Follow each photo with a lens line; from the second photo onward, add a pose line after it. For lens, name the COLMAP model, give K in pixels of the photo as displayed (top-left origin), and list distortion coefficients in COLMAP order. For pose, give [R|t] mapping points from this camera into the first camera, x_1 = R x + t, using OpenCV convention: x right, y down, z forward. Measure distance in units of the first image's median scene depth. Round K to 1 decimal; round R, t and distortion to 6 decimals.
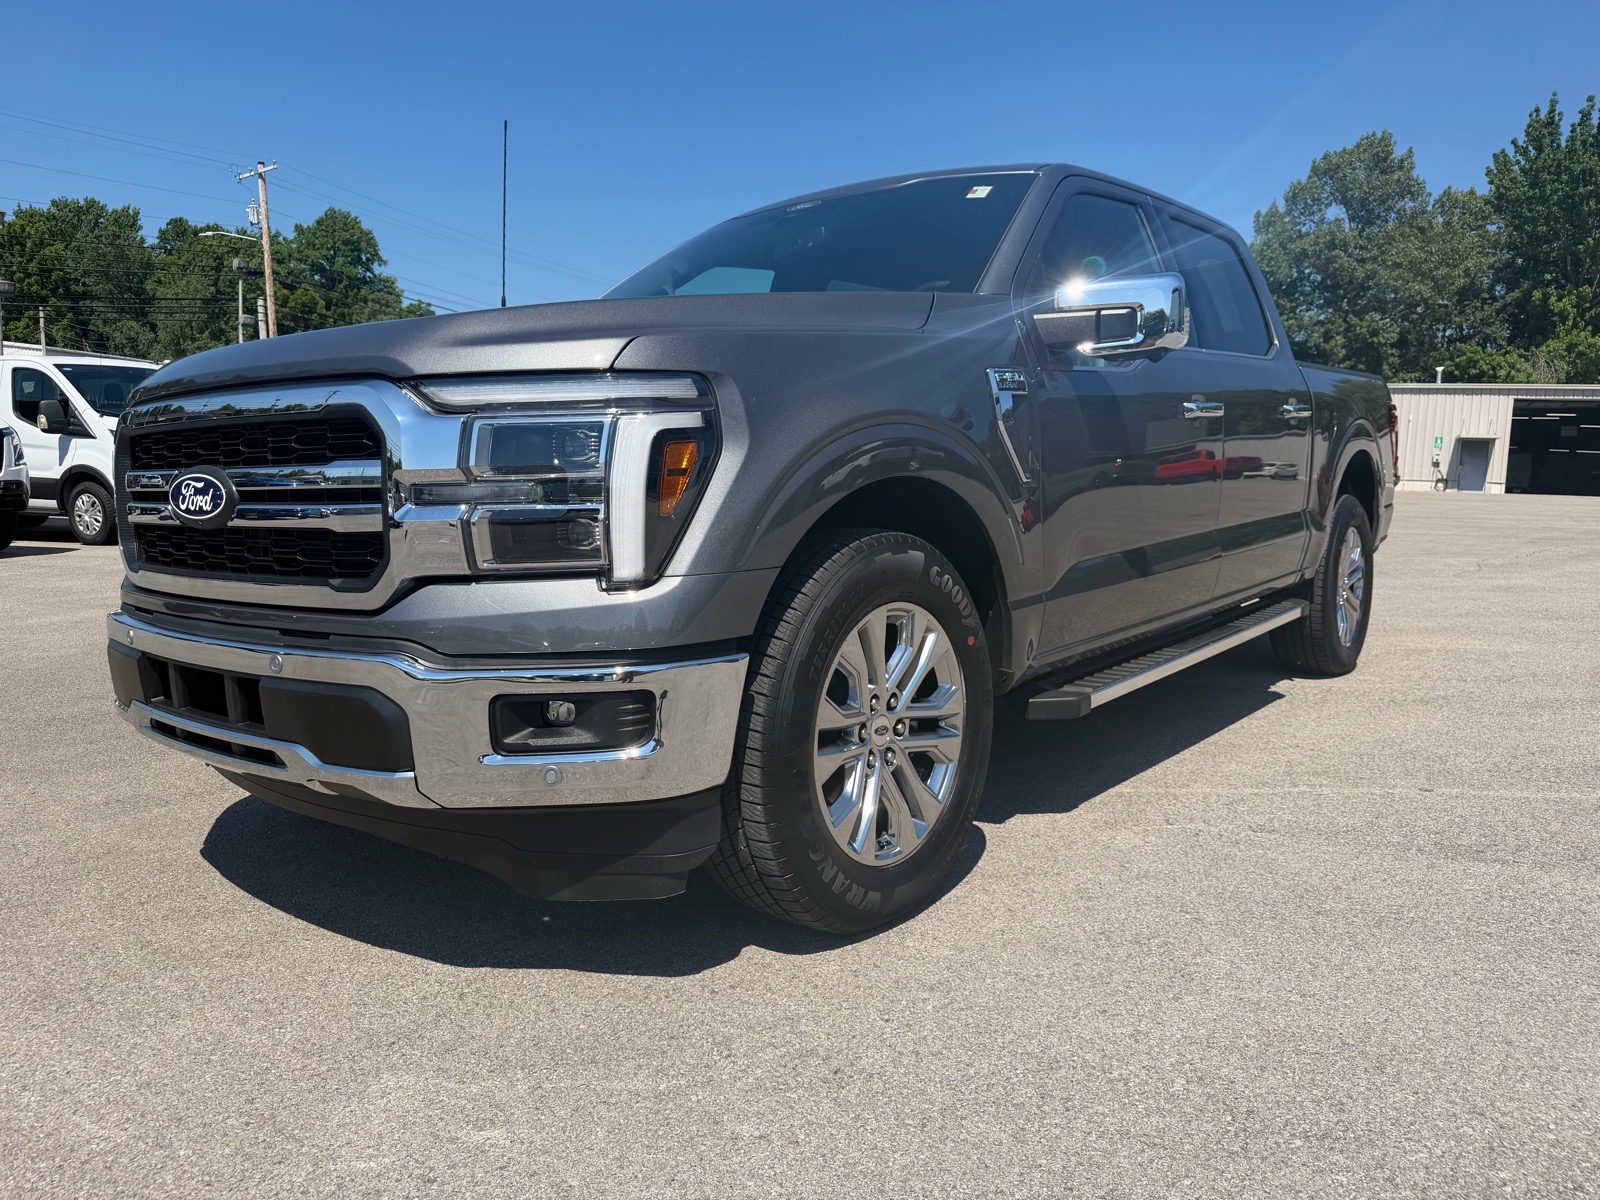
lens RADIAL K [[1225.7, 0, 800.0], [0, 1225.7, 600.0], [0, 0, 1]] dist [-0.002078, -0.001740]
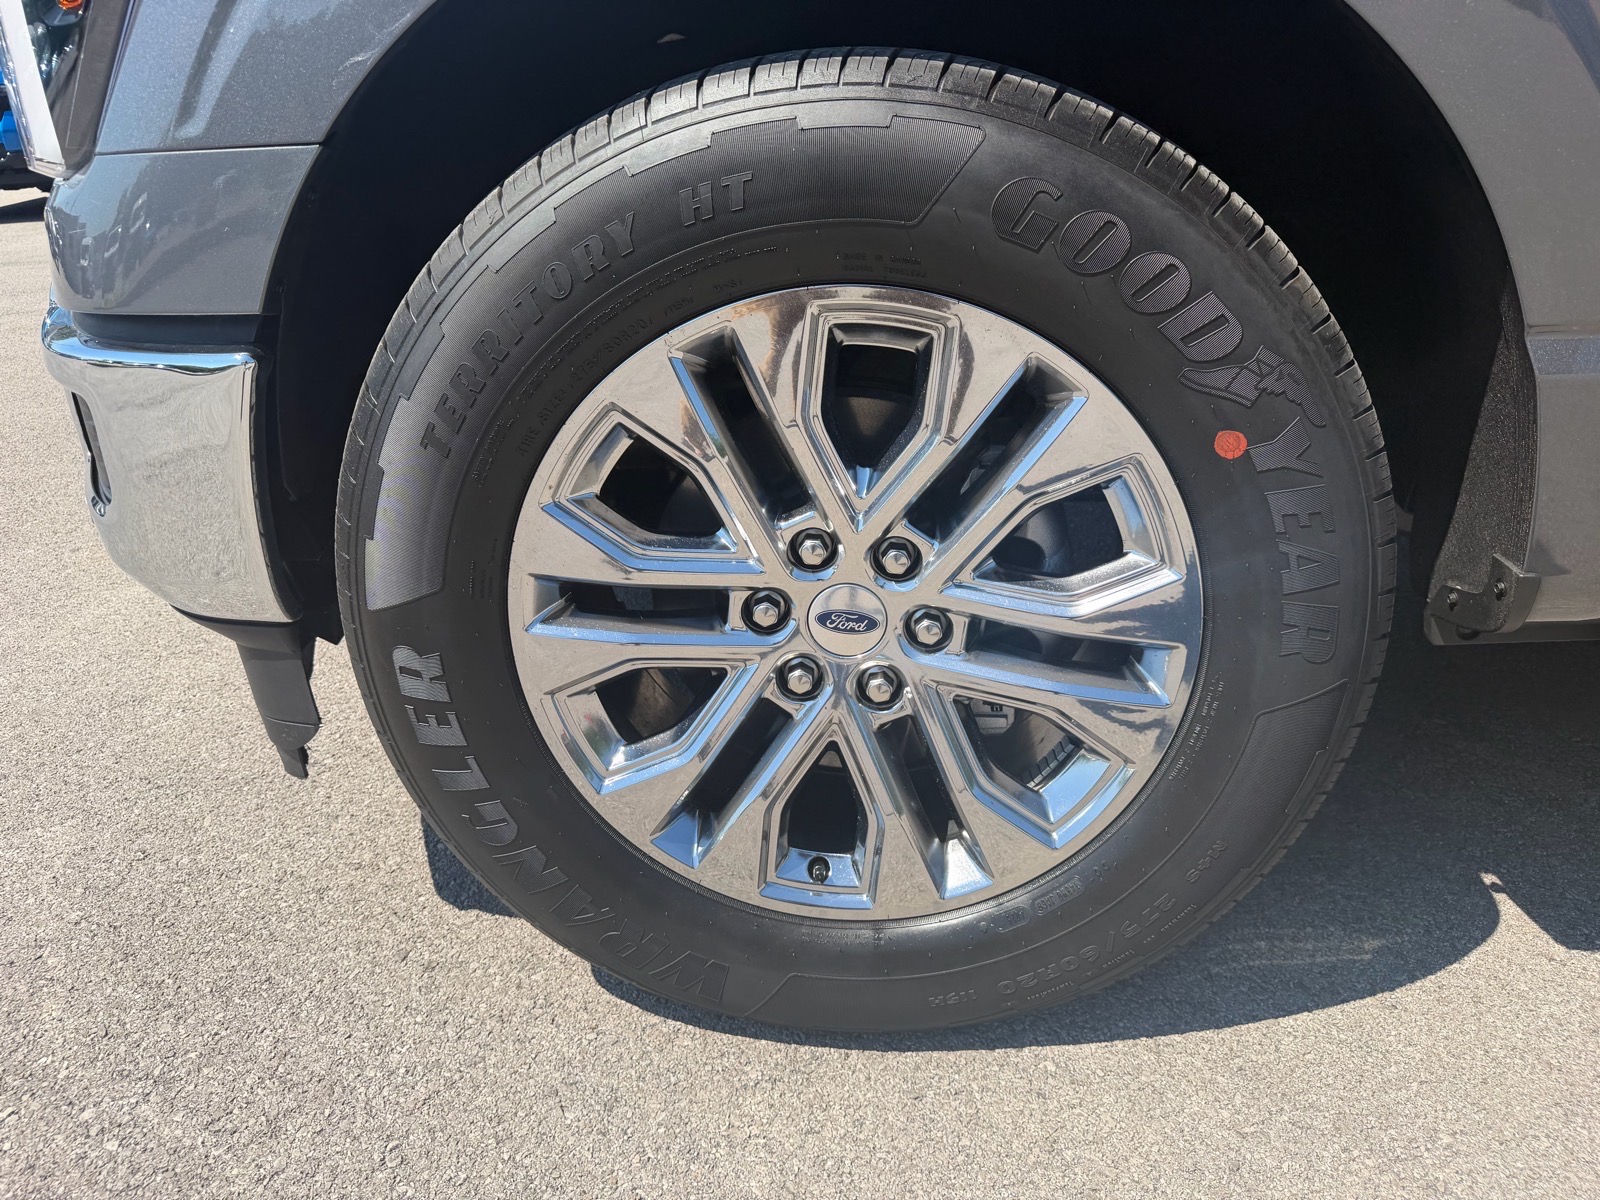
lens RADIAL K [[1225.7, 0, 800.0], [0, 1225.7, 600.0], [0, 0, 1]] dist [-0.002078, -0.001740]
pose [[0.509286, 0.341319, -0.790018, 0.364582], [-0.050793, 0.928310, 0.368322, -0.040246], [0.859097, -0.147454, 0.490112, 0.812965]]
